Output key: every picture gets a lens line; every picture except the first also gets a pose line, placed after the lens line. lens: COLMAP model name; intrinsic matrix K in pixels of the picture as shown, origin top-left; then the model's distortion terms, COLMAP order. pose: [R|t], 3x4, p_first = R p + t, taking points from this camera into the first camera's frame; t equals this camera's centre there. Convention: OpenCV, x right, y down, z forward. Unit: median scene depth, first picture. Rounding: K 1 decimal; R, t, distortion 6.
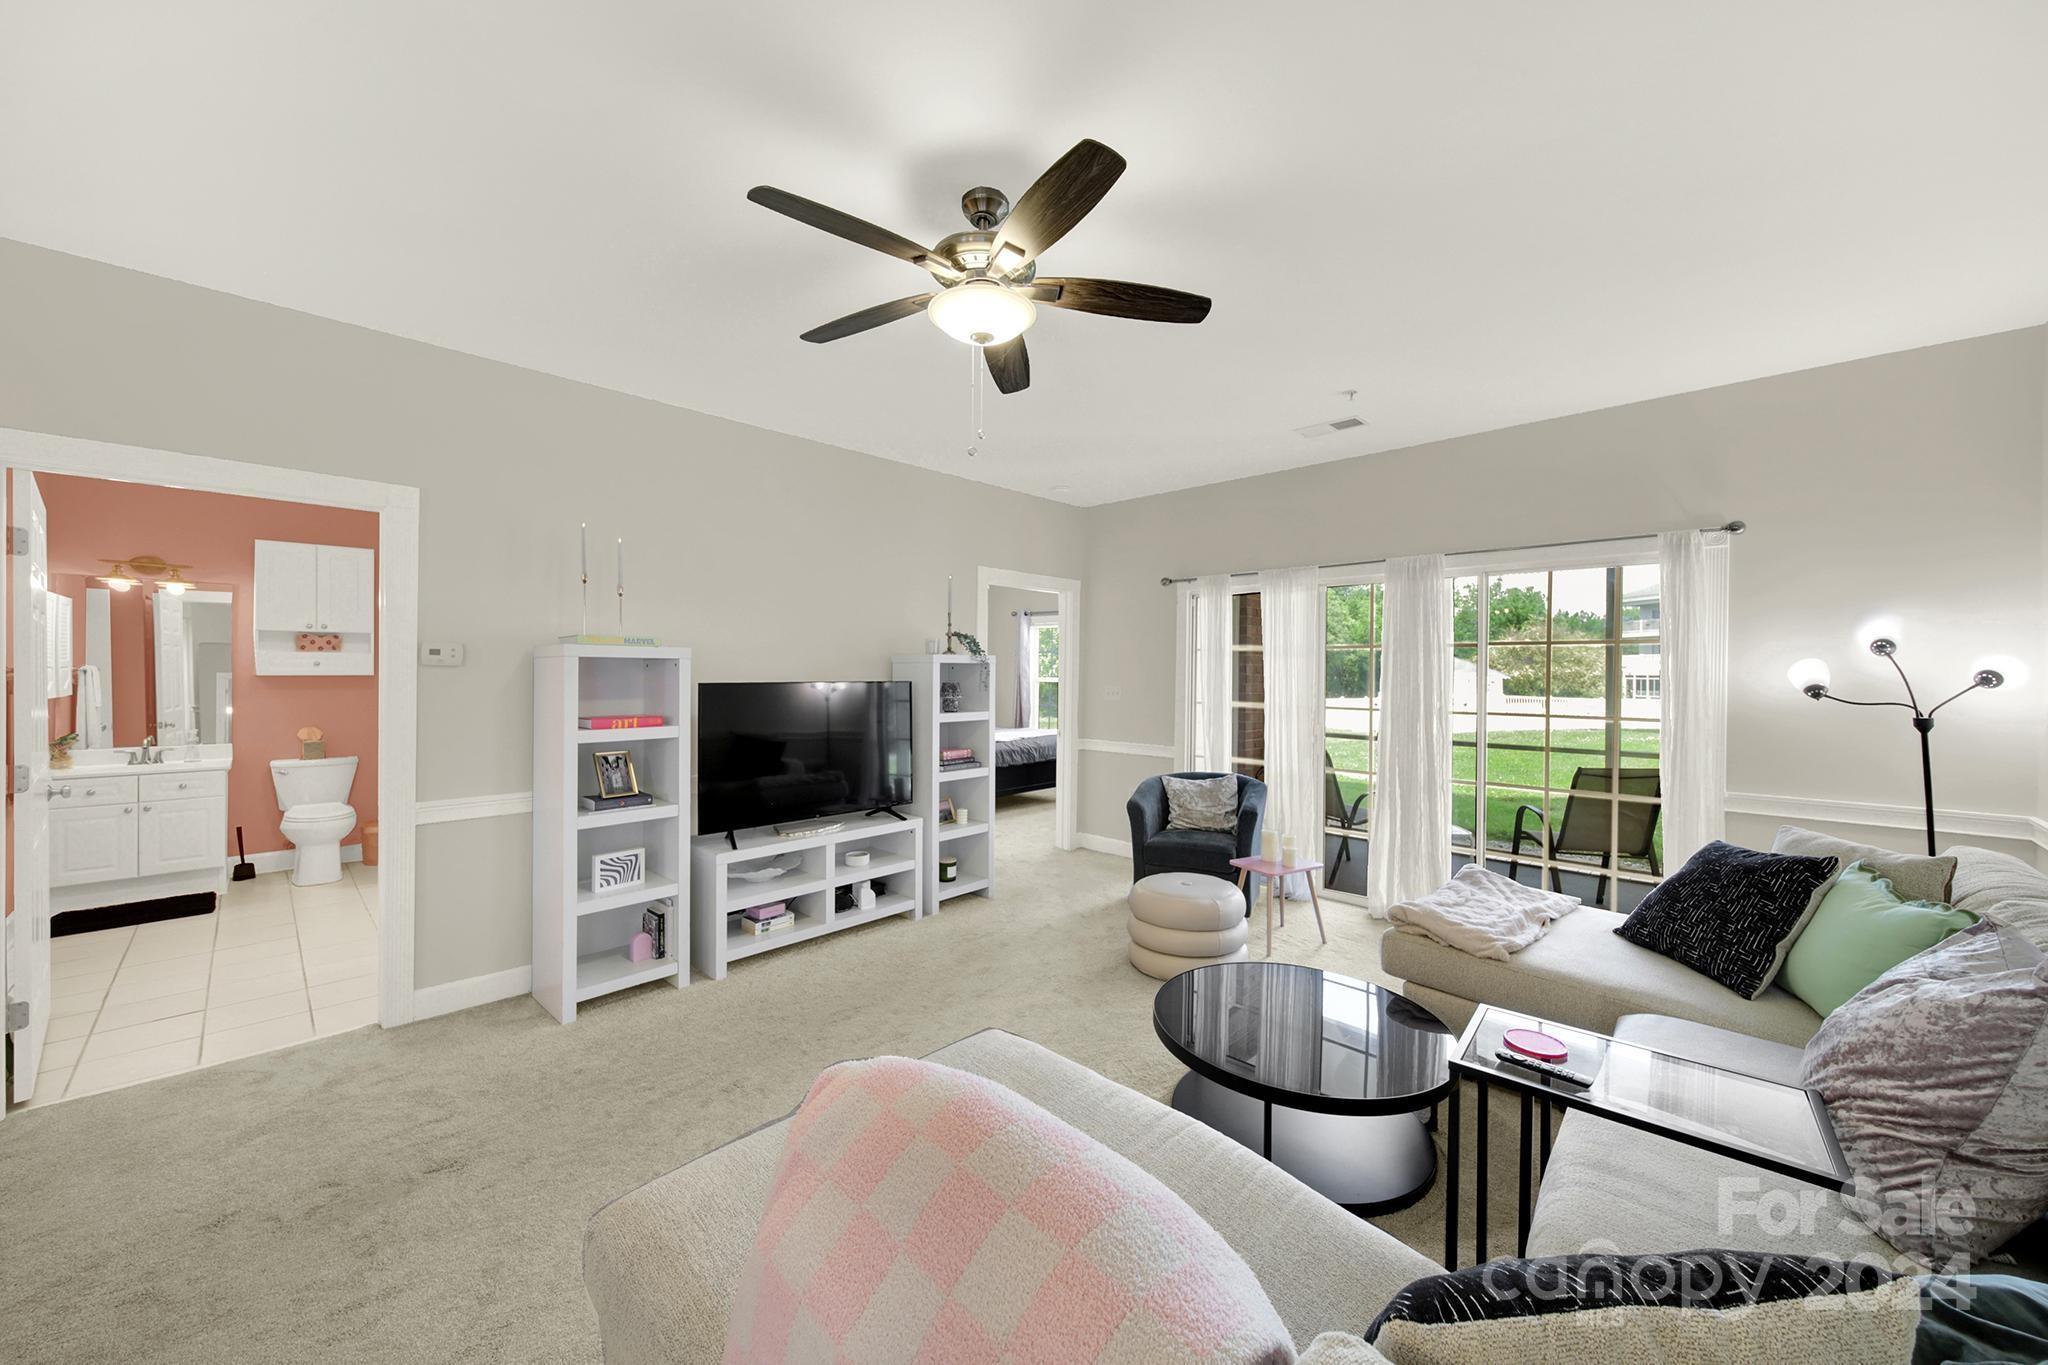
lens RADIAL K [[742.6, 0, 1025.7], [0, 742.6, 678.9], [0, 0, 1]] dist [0.000012, 0.000041]
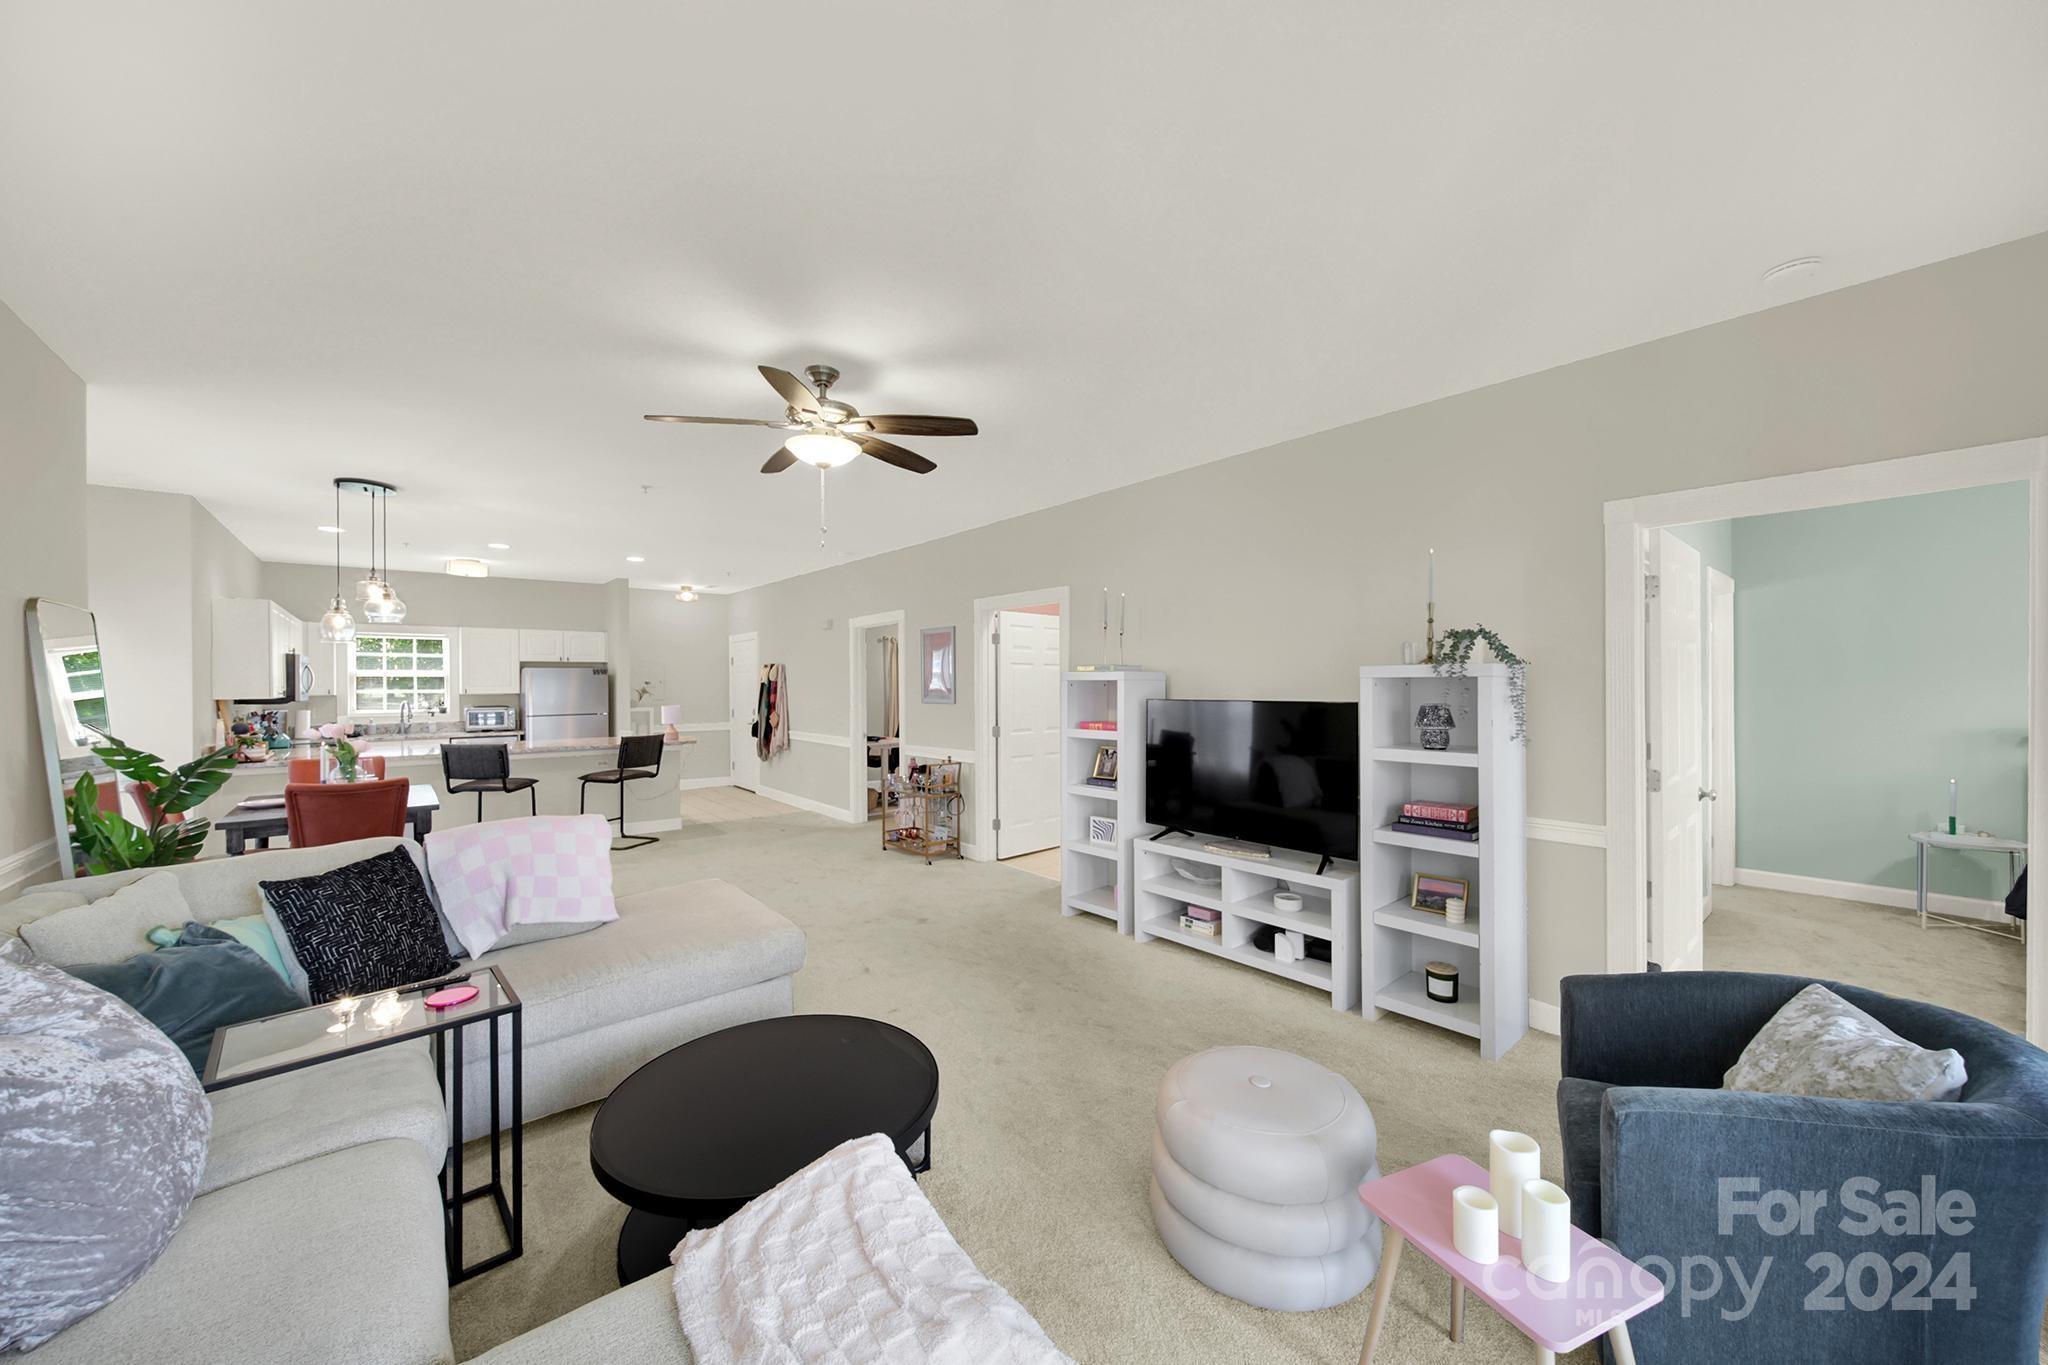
lens RADIAL K [[742.6, 0, 1025.7], [0, 742.6, 678.9], [0, 0, 1]] dist [0.000012, 0.000041]
pose [[-0.099770, -0.010775, -0.994952, 0.896181], [-0.006160, 0.999929, -0.010211, -0.015914], [0.994991, 0.005110, -0.099830, 1.015402]]
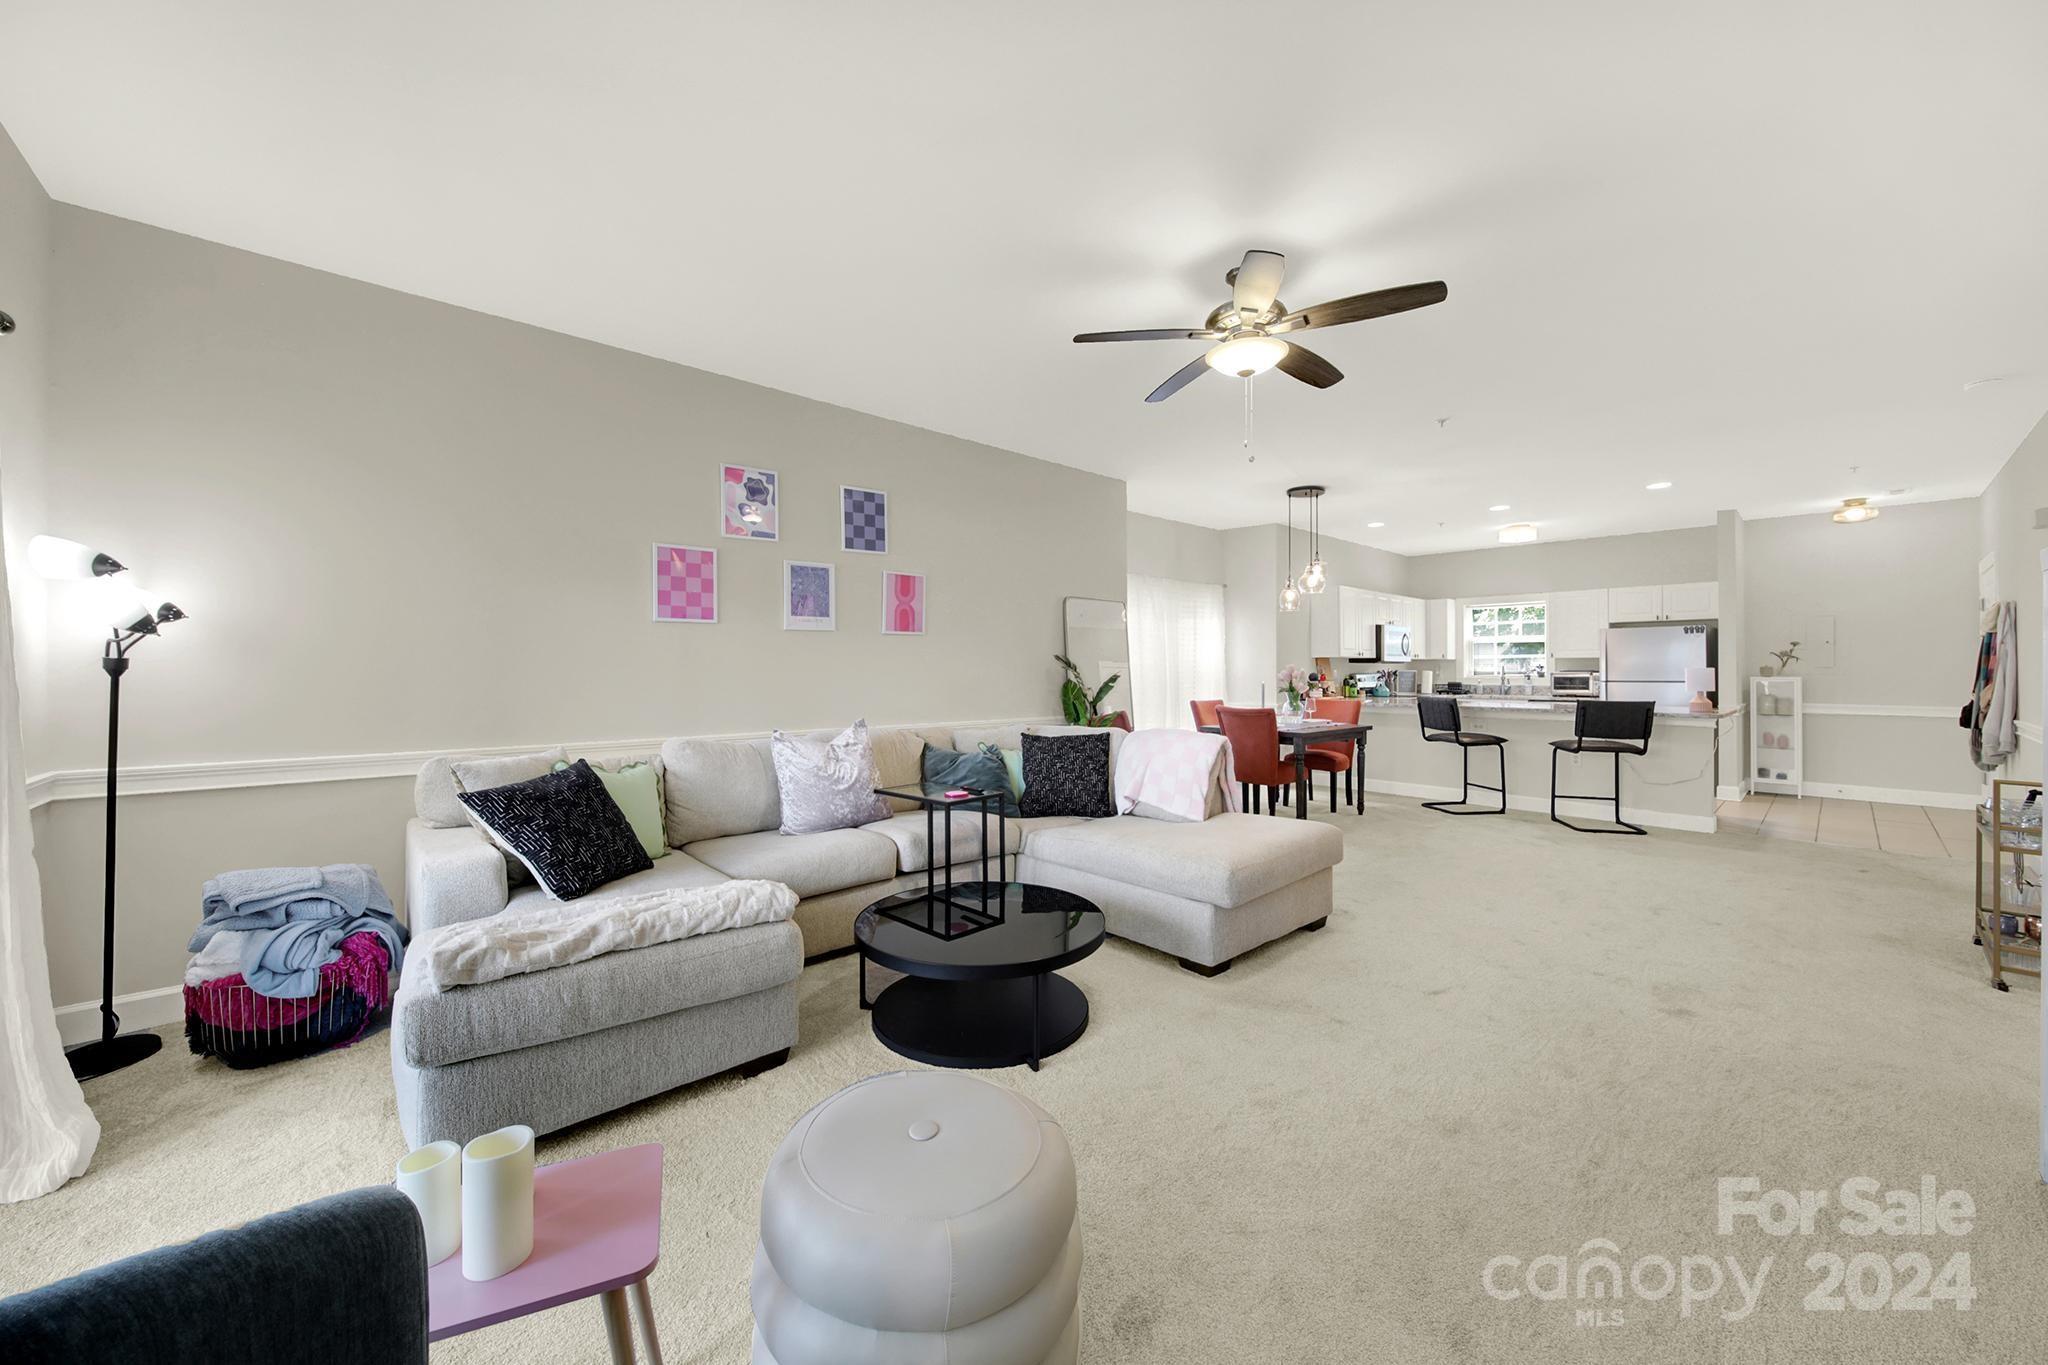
lens RADIAL K [[745.3, 0, 1016.7], [0, 745.3, 668.2], [0, 0, 1]] dist [0.000123, -0.000116]
pose [[-0.997516, -0.006119, 0.070170, 0.174224], [-0.005434, 0.999936, 0.009955, 0.044736], [-0.070226, 0.009549, -0.997485, 1.568299]]
